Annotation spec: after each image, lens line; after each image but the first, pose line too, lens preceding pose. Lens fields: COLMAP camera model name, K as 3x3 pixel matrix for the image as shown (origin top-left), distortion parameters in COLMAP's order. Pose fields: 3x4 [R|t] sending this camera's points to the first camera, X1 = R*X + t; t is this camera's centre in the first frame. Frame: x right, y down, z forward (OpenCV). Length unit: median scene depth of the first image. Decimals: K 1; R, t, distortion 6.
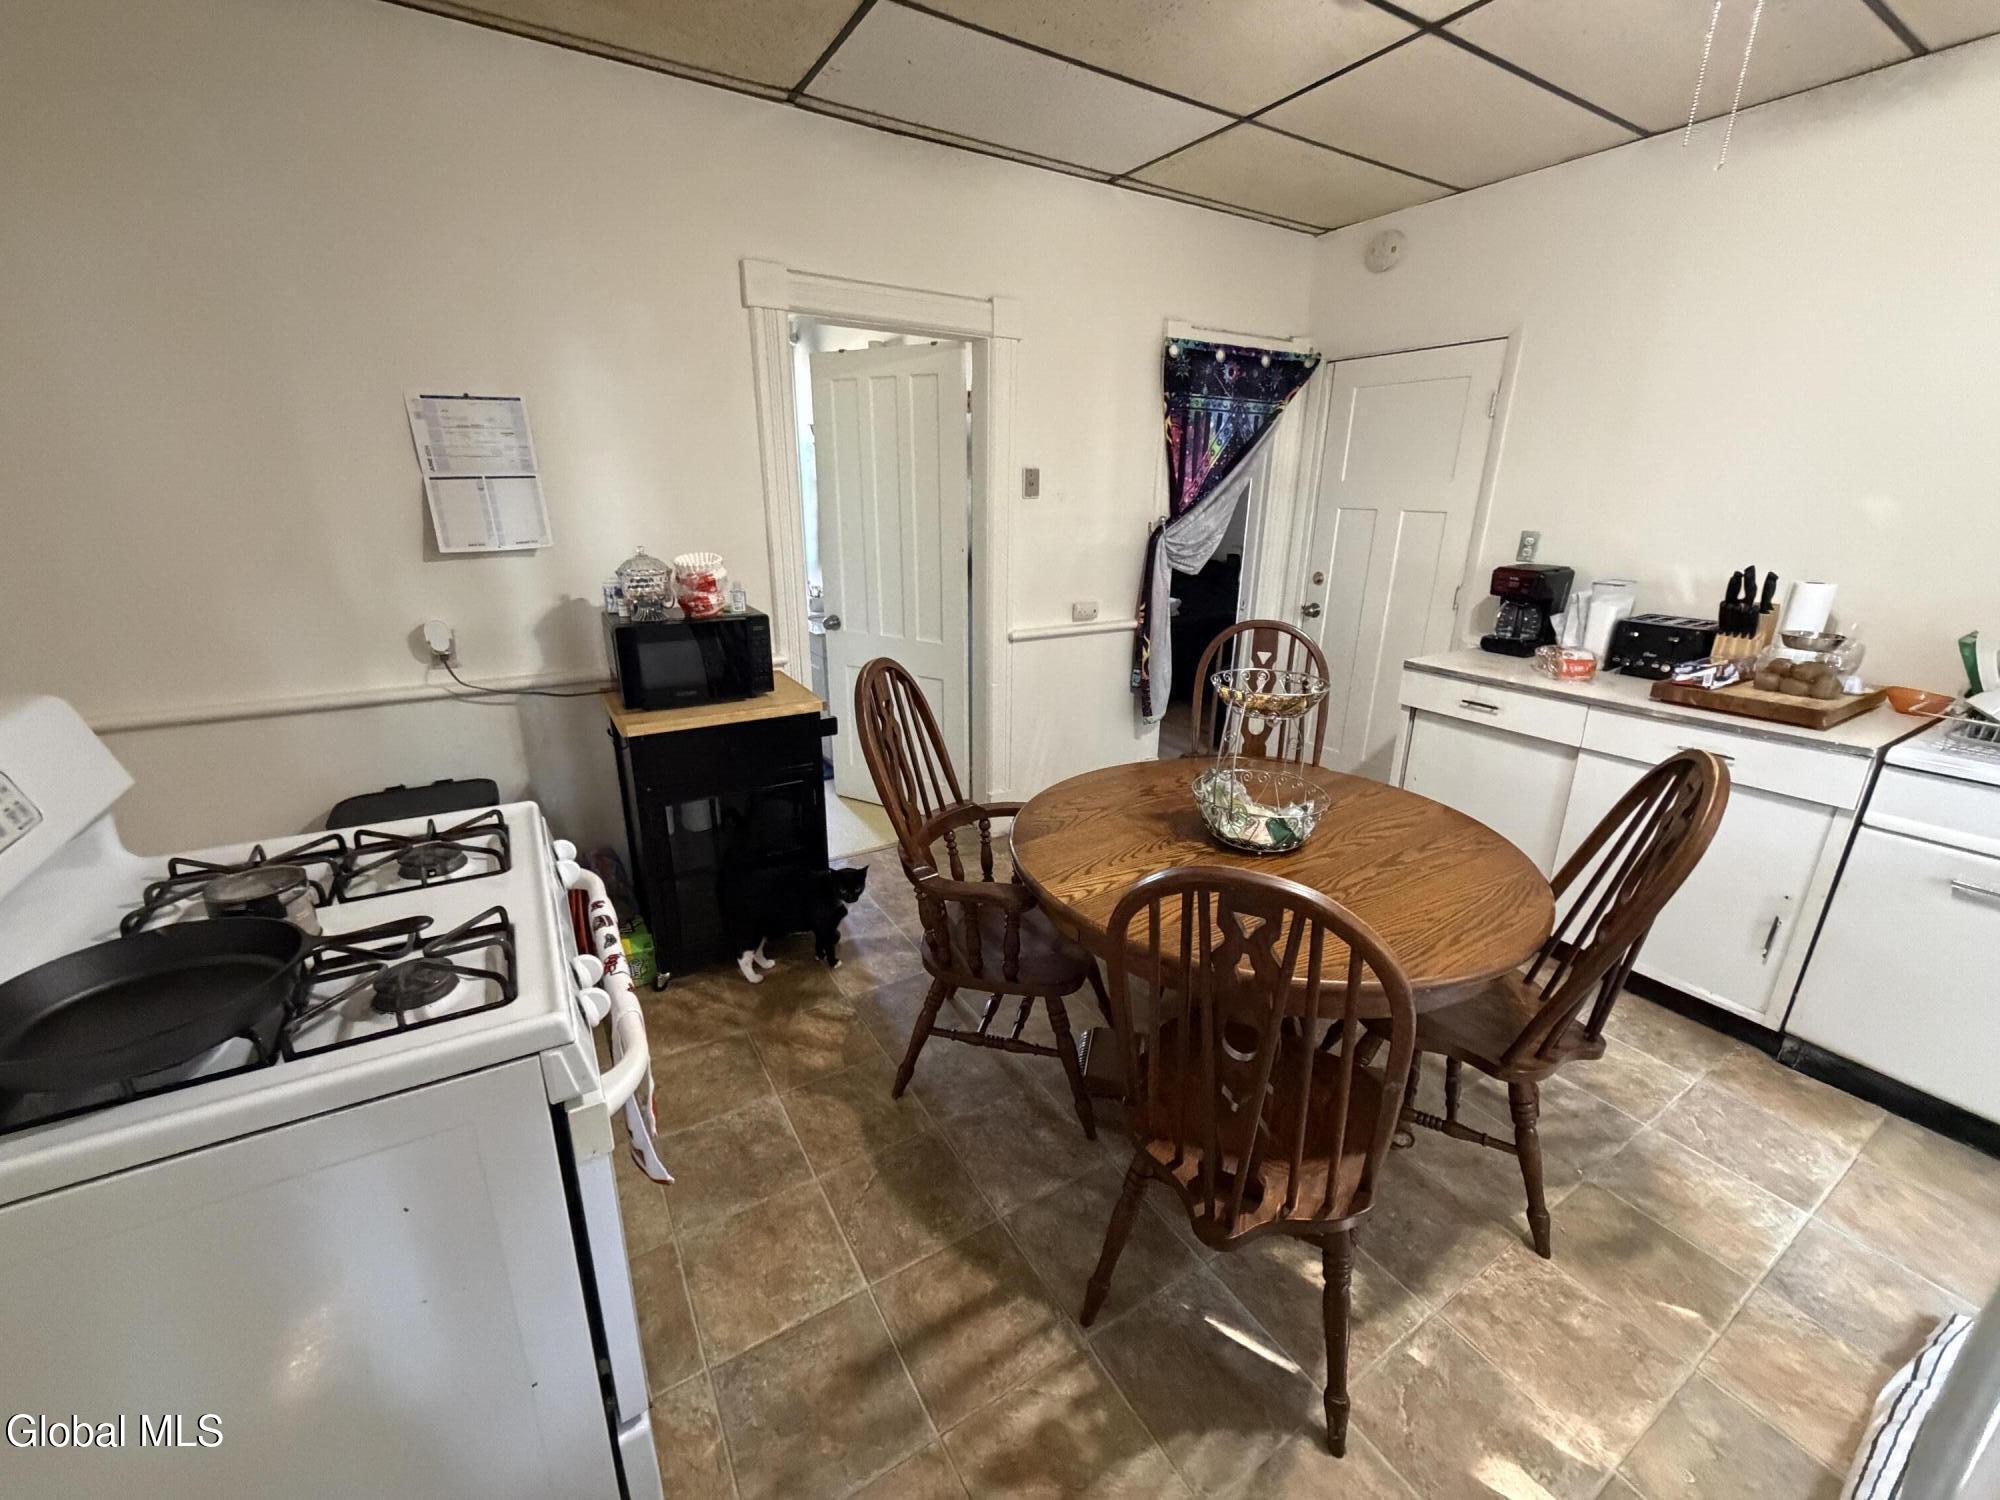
lens RADIAL K [[797.0, 0, 1005.5], [0, 797.0, 754.0], [0, 0, 1]] dist [-0.000681, -0.000319]
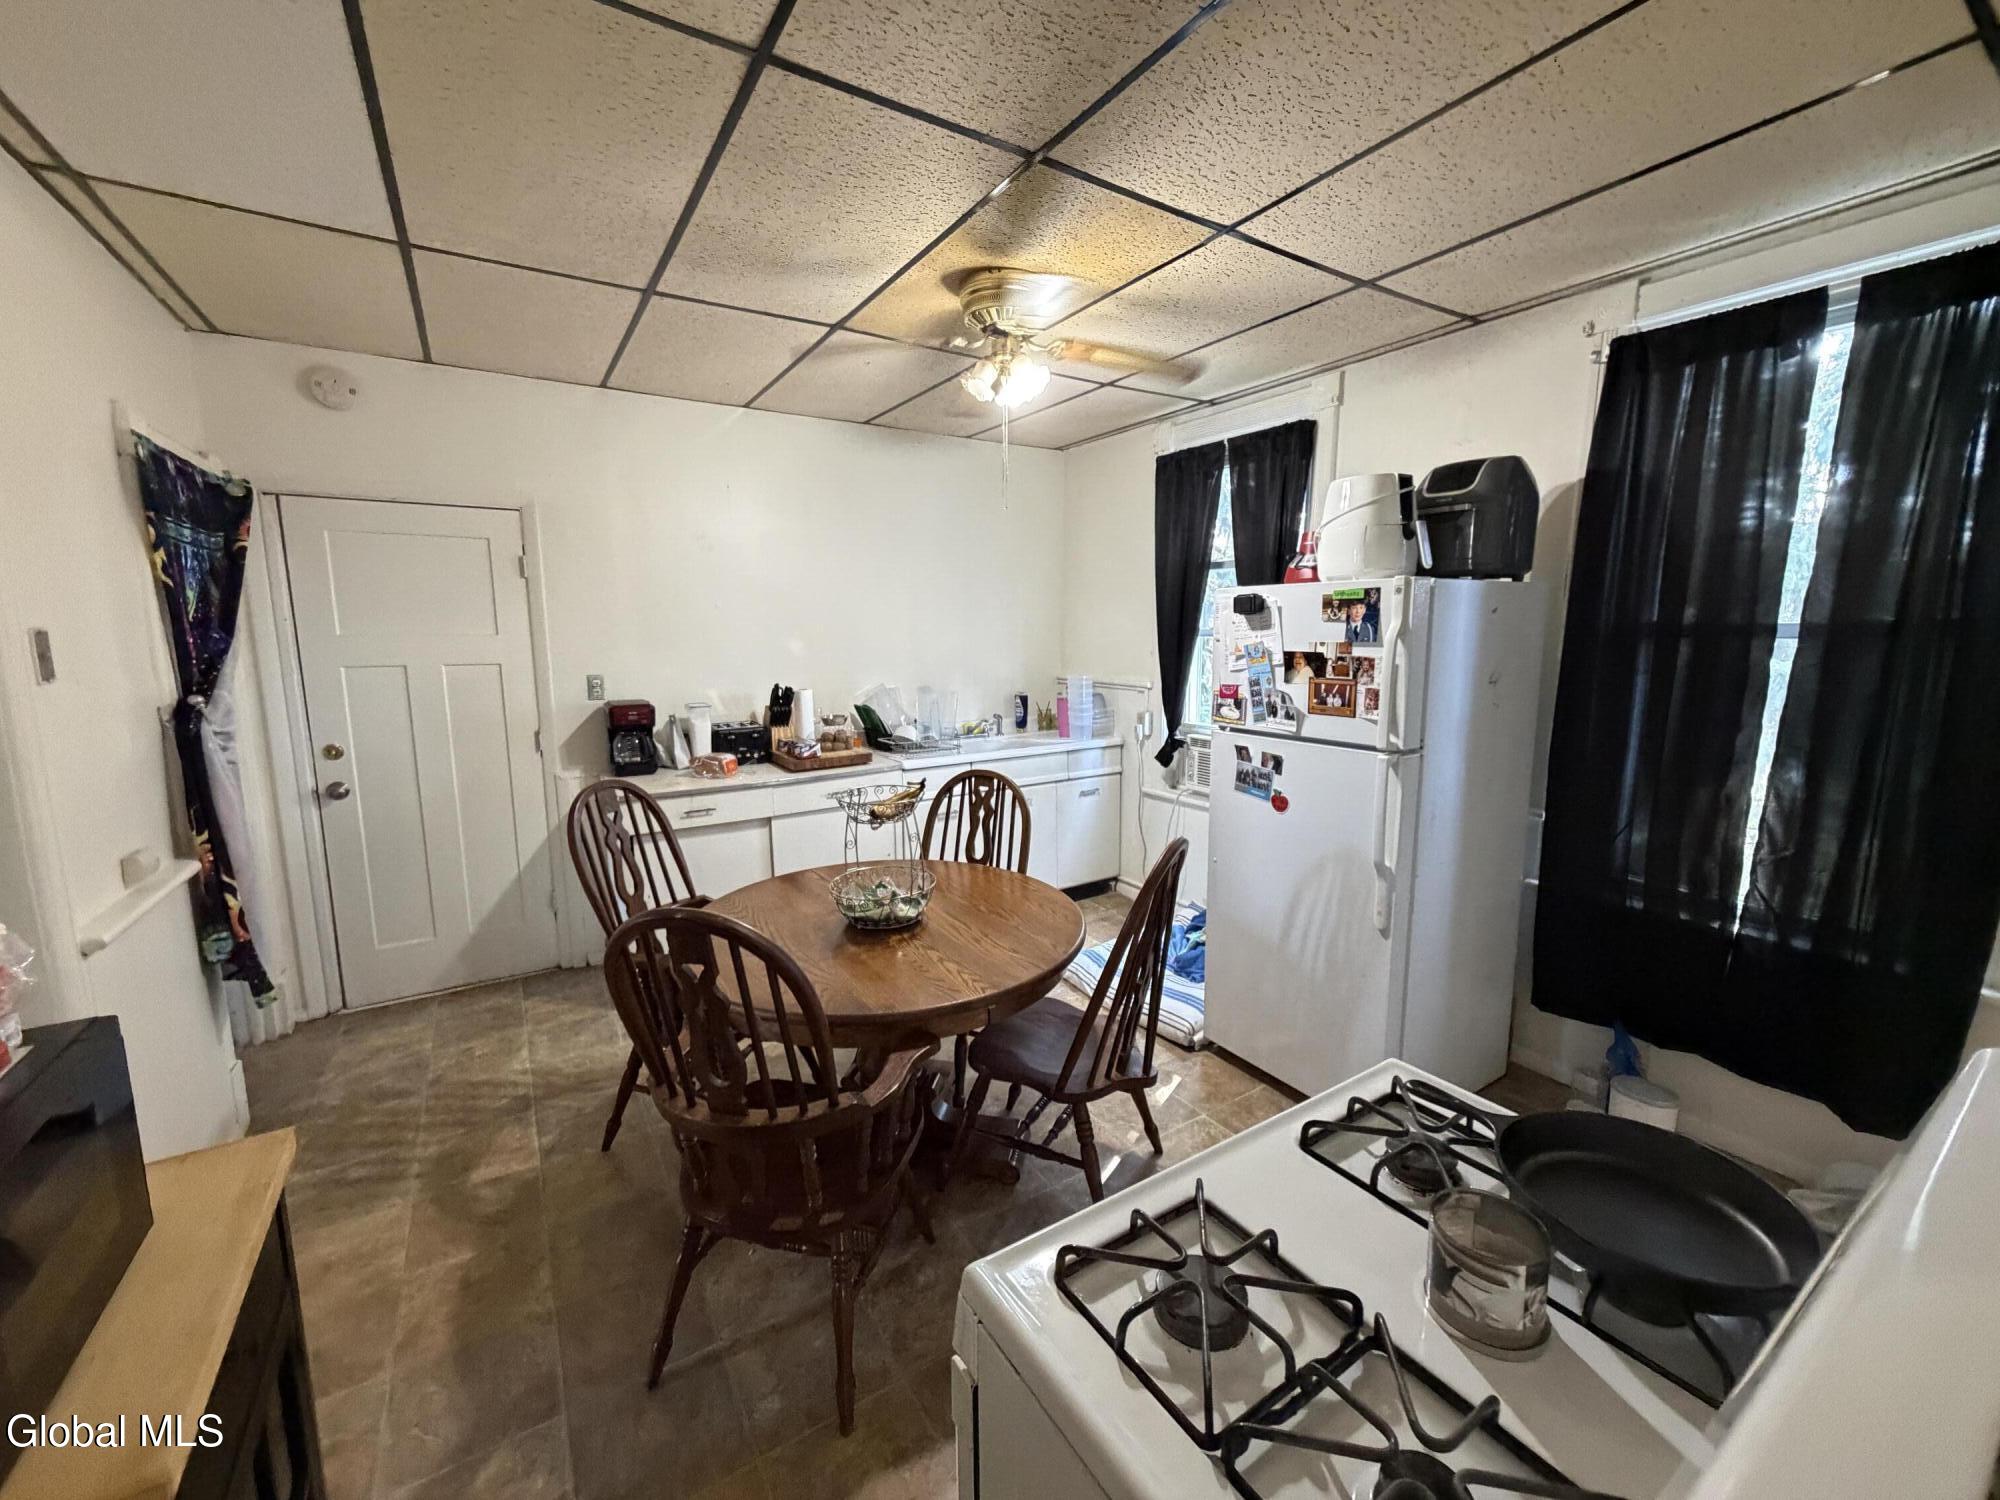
lens RADIAL K [[797.0, 0, 1007.5], [0, 797.0, 748.5], [0, 0, 1]] dist [-0.000681, -0.000319]
pose [[-0.012973, -0.161593, 0.986772, -0.498265], [0.324911, 0.932623, 0.156997, -0.158515], [-0.945656, 0.322650, 0.040404, 0.398083]]
